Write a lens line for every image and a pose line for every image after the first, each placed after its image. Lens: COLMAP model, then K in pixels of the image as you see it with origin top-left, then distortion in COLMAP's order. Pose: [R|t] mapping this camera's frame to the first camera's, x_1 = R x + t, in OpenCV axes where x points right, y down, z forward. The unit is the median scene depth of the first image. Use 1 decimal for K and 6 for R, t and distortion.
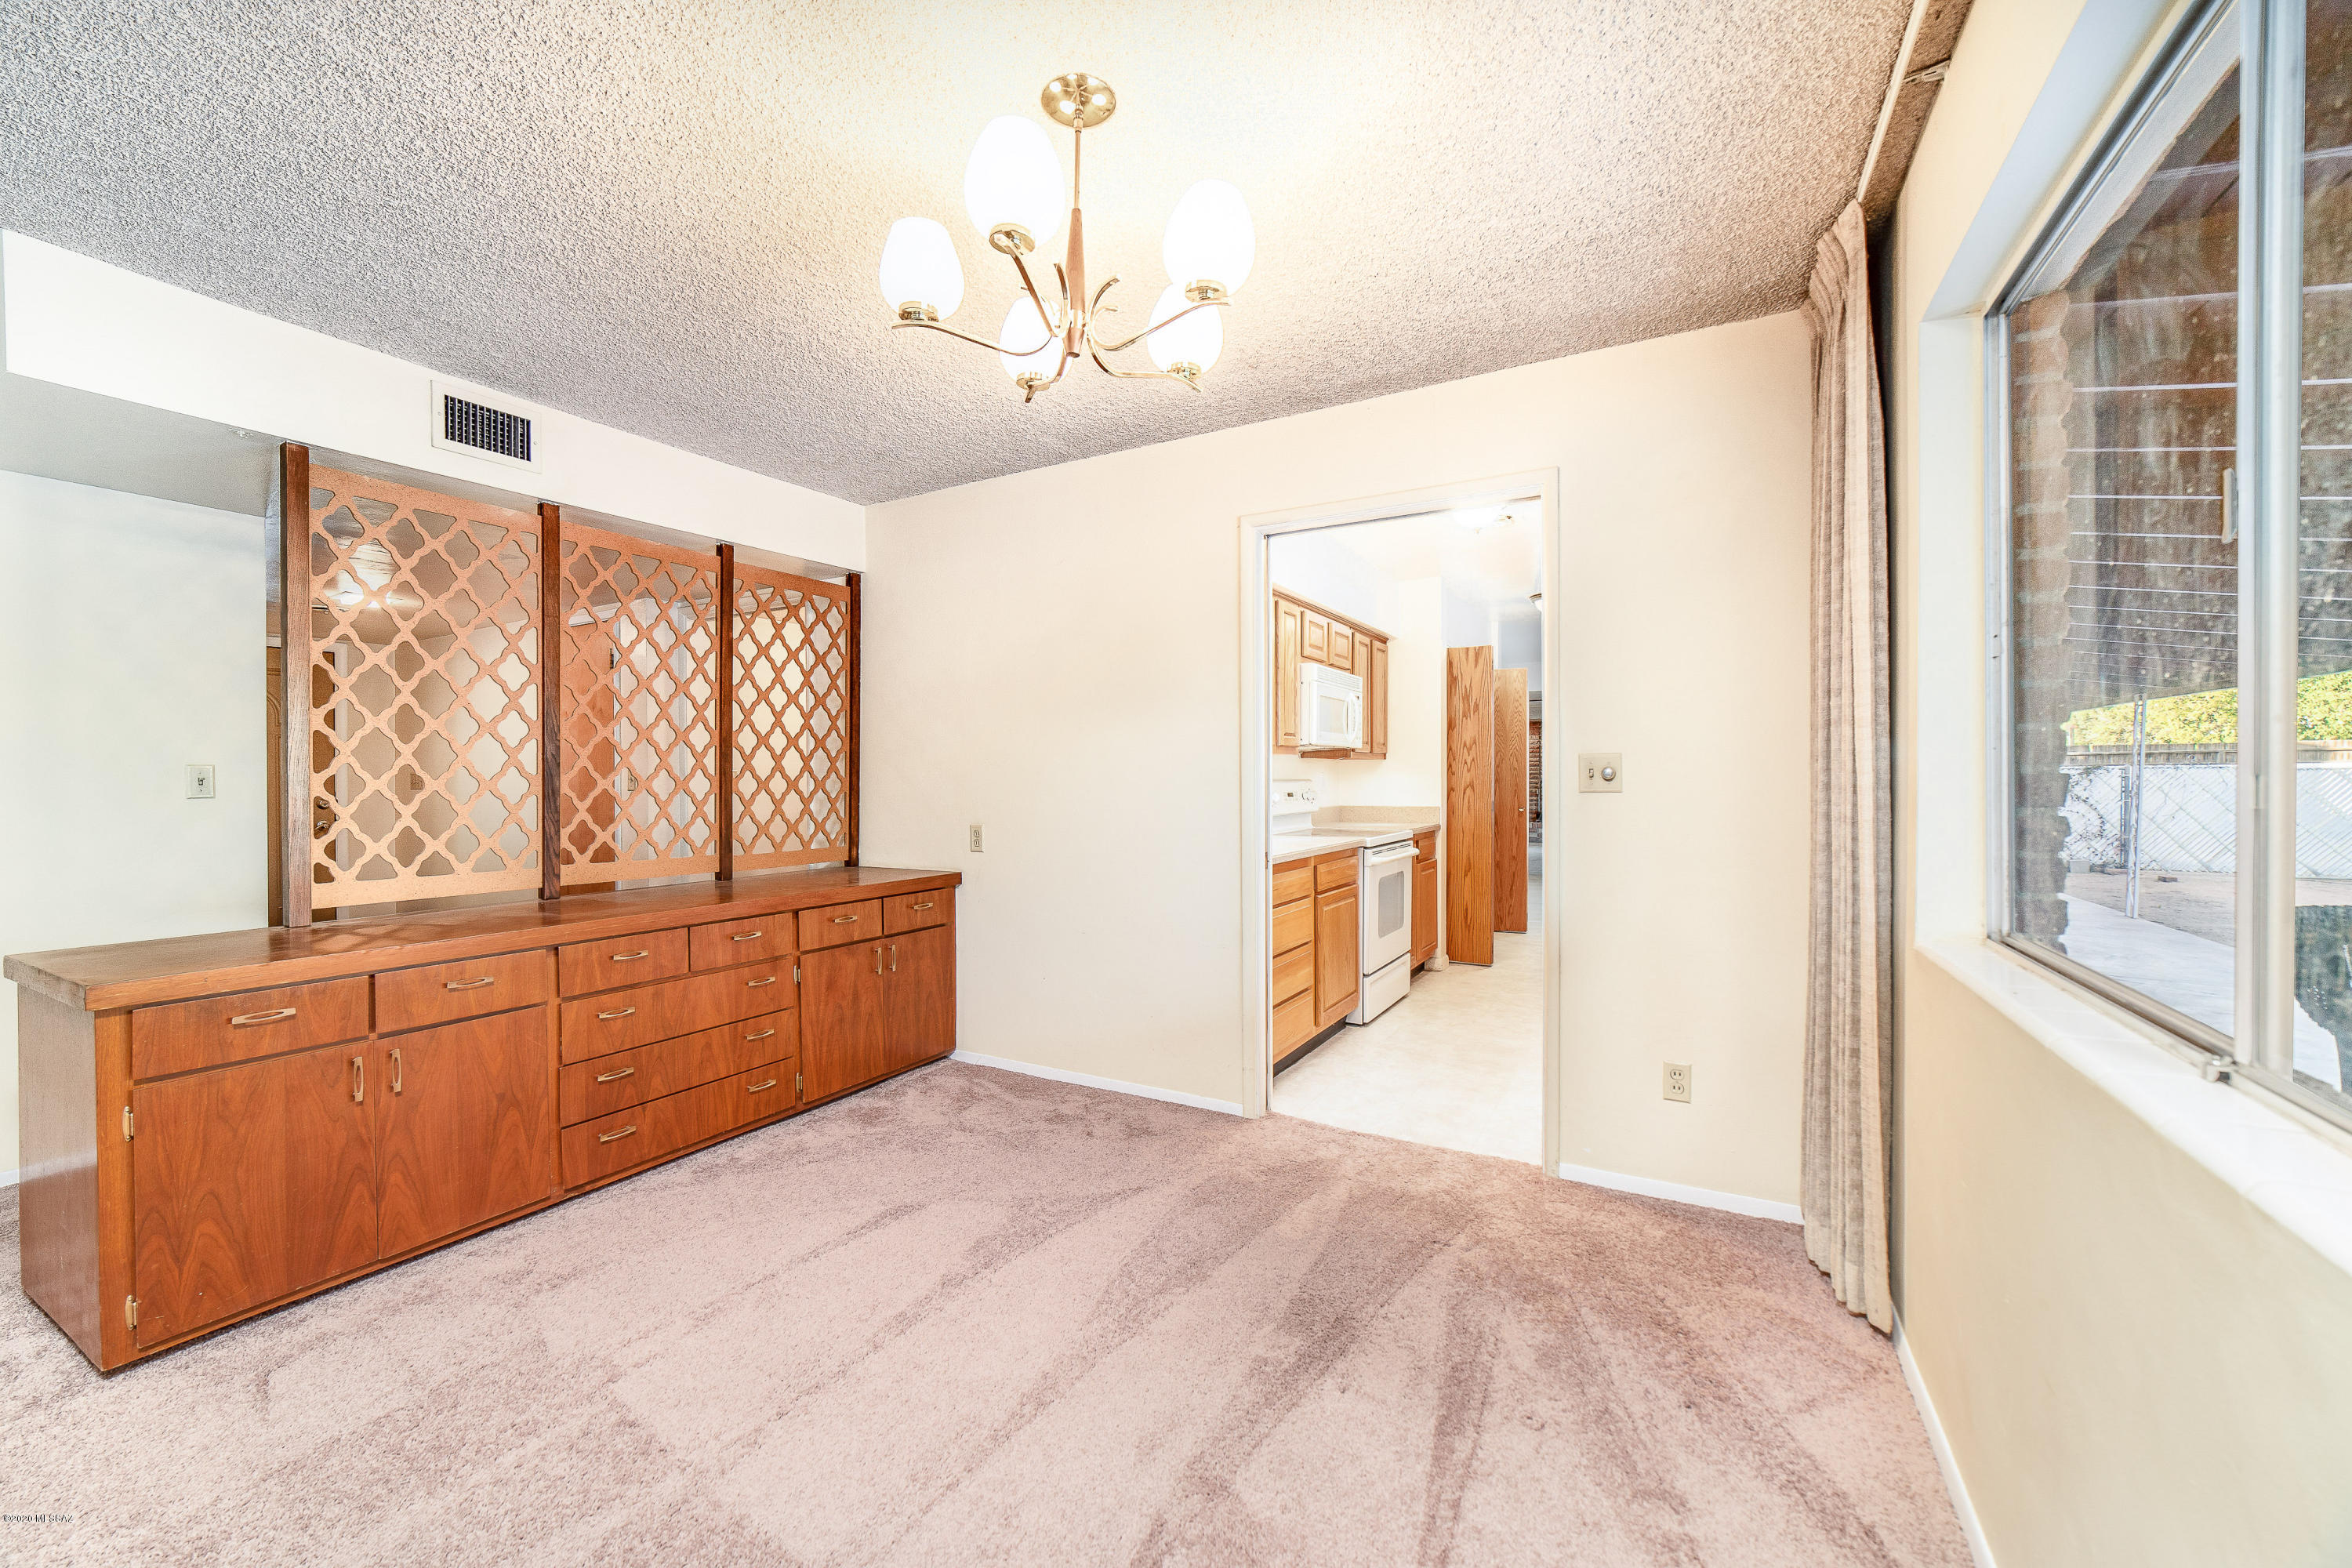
lens RADIAL K [[916.3, 0, 1161.4], [0, 916.3, 783.5], [0, 0, 1]] dist [-0.018314, 0.006501]
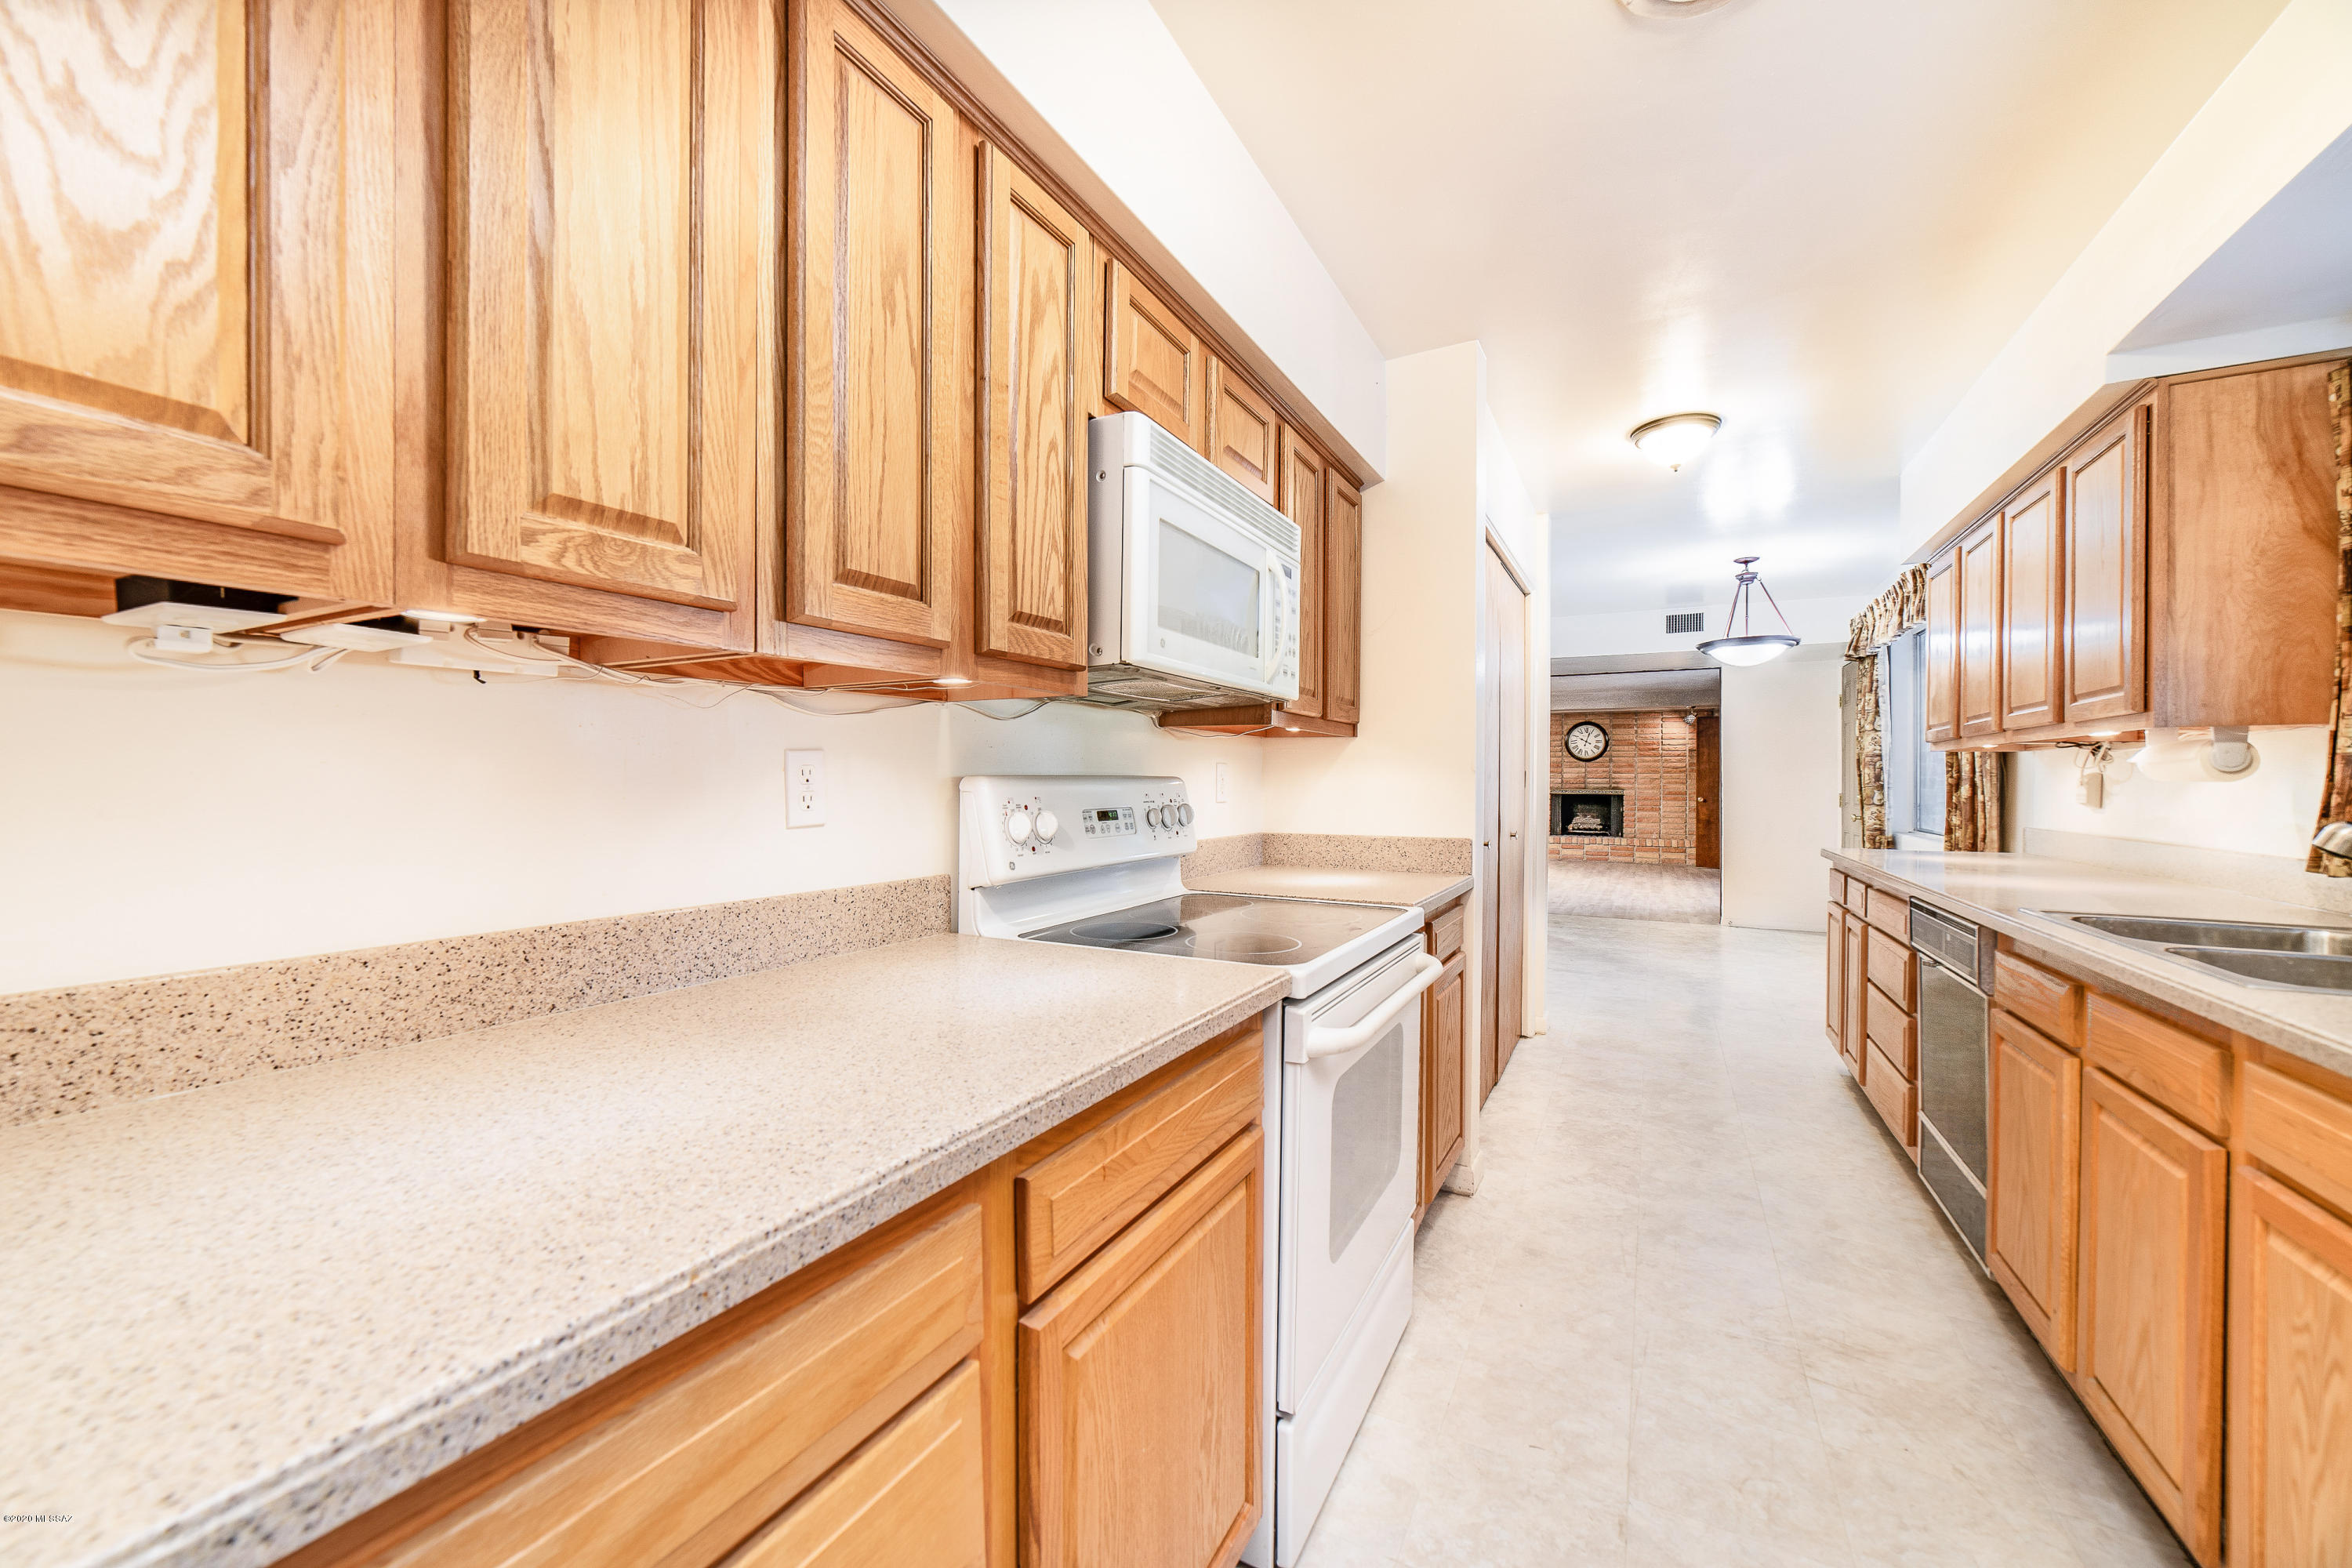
lens RADIAL K [[916.3, 0, 1161.4], [0, 916.3, 783.5], [0, 0, 1]] dist [-0.018314, 0.006501]
pose [[0.998949, 0.015015, 0.043300, 0.147260], [-0.014907, 0.999885, -0.002817, 0.000124], [-0.043338, 0.002168, 0.999058, 0.623499]]
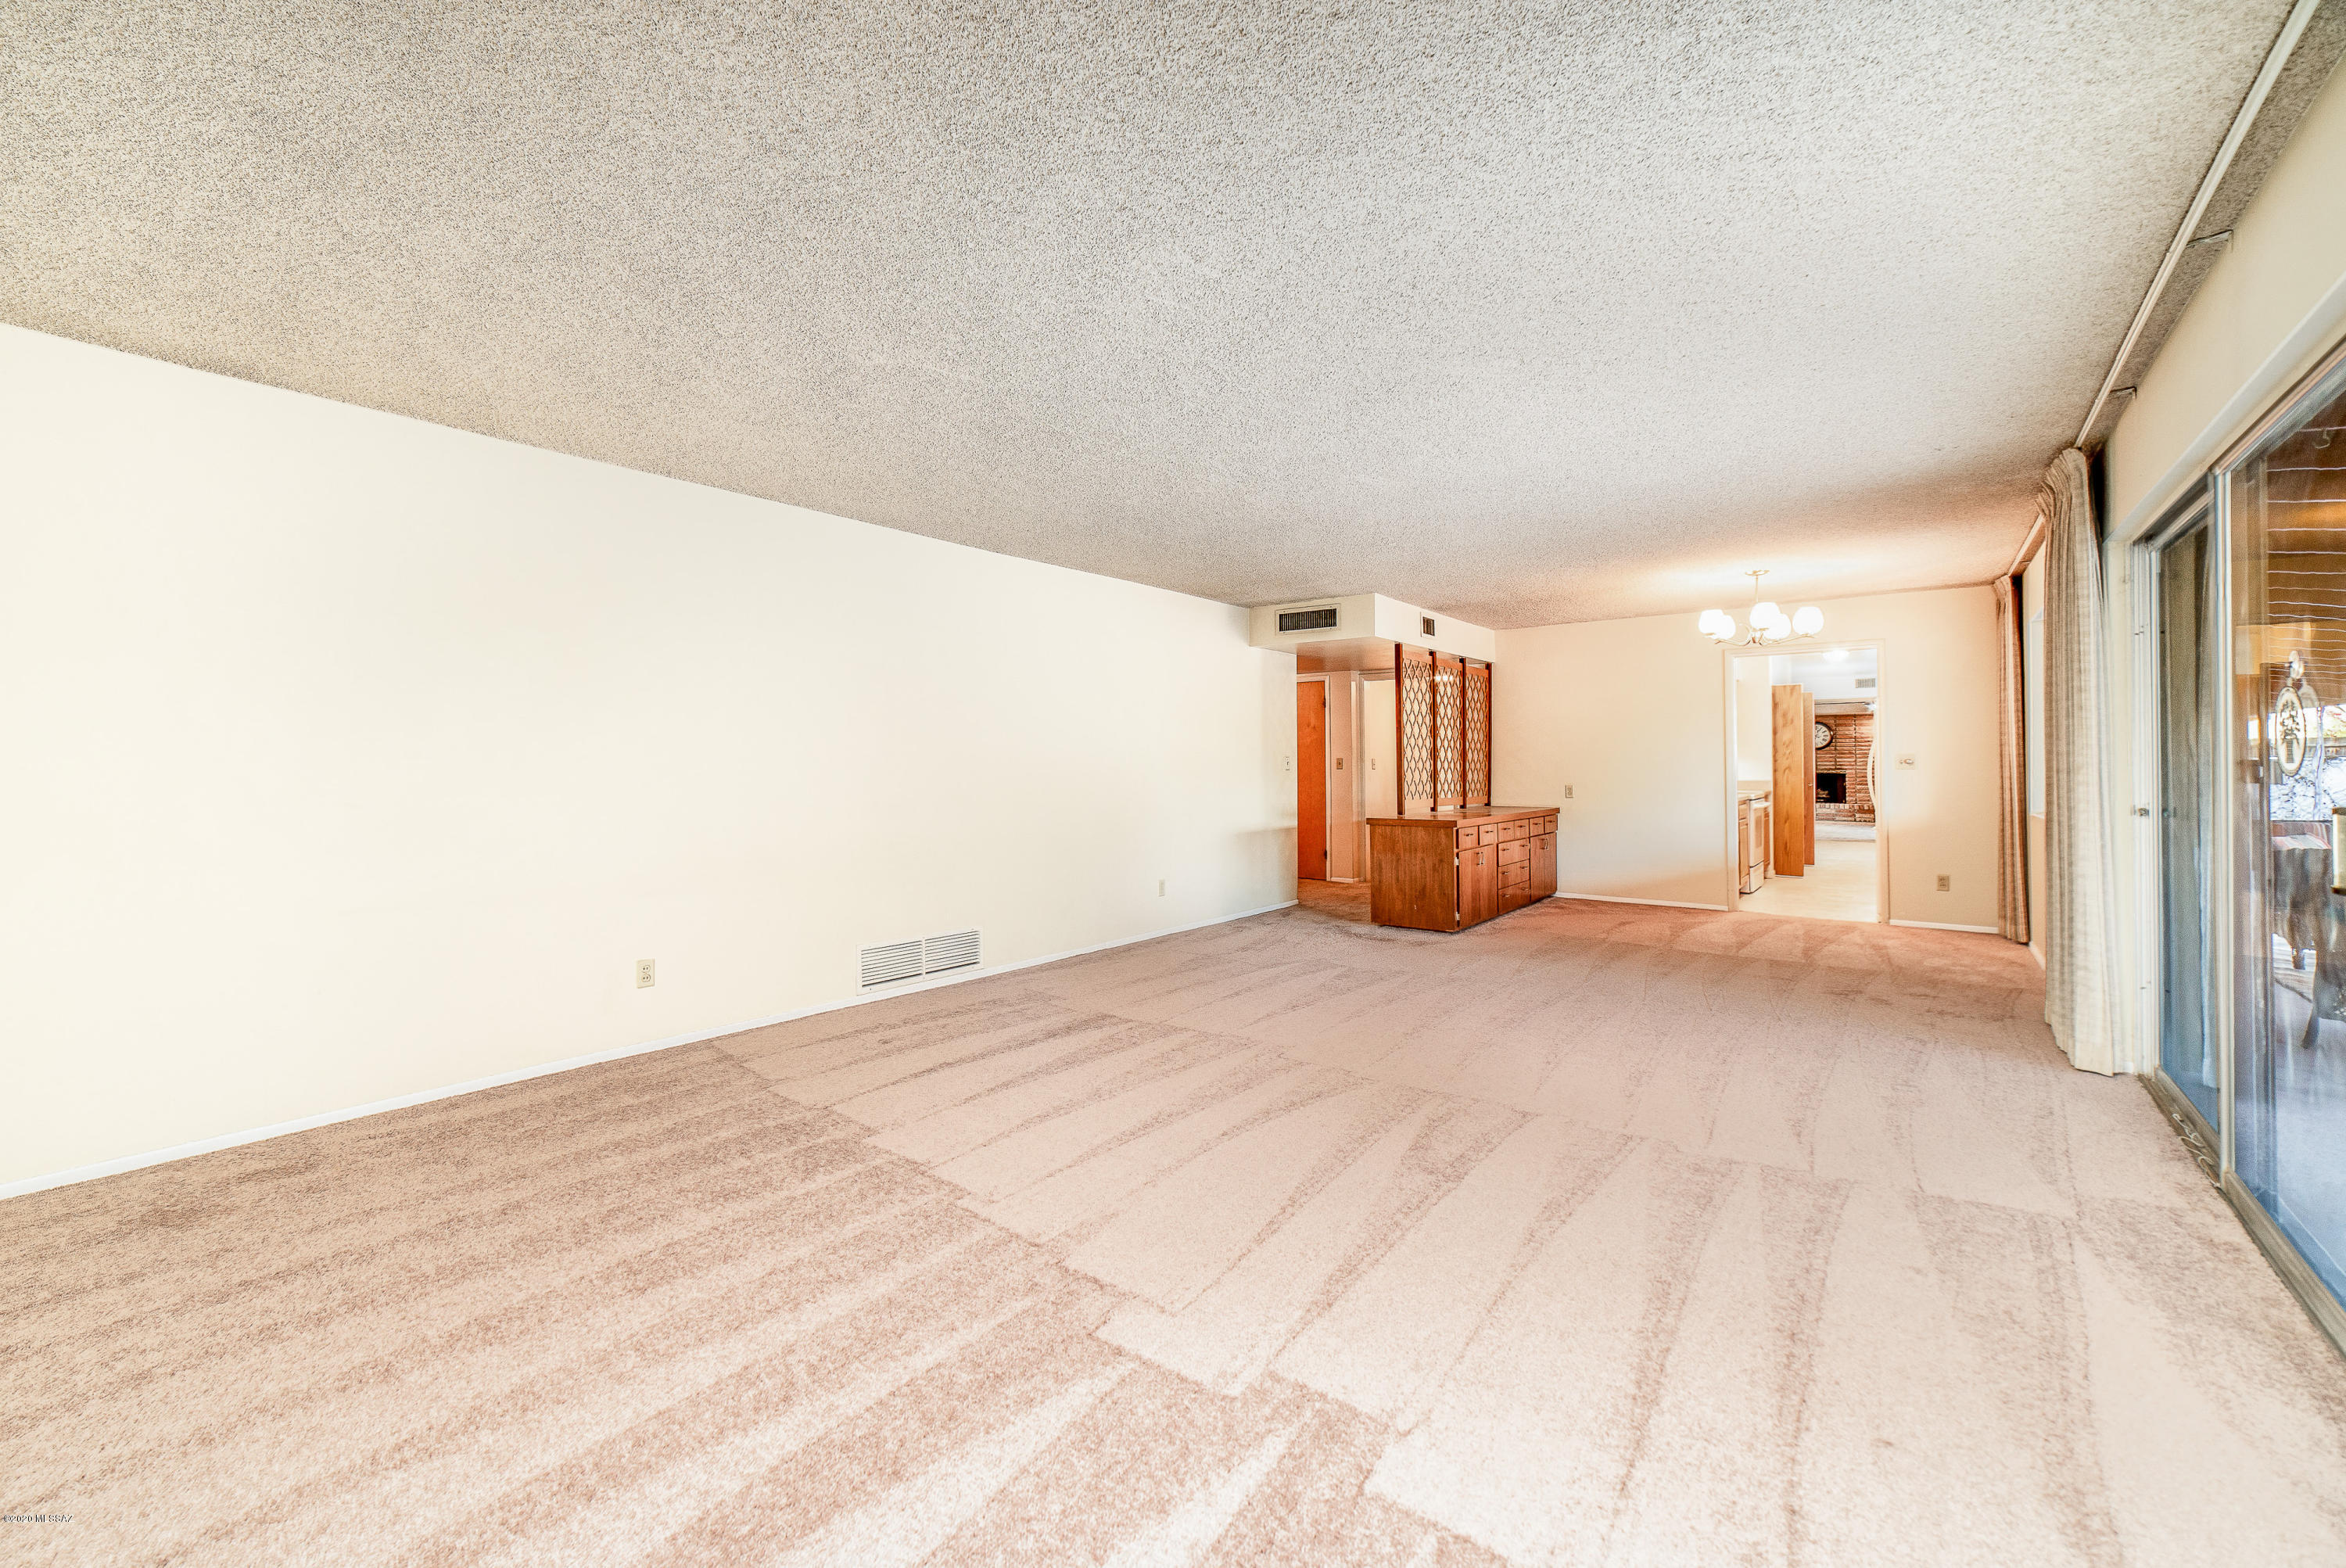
lens RADIAL K [[914.0, 0, 1158.4], [0, 914.0, 783.5], [0, 0, 1]] dist [-0.018314, 0.006501]
pose [[0.987789, -0.000952, -0.155794, -0.617939], [0.001750, 0.999986, 0.004985, 0.022824], [0.155787, -0.005196, 0.987777, -0.927684]]
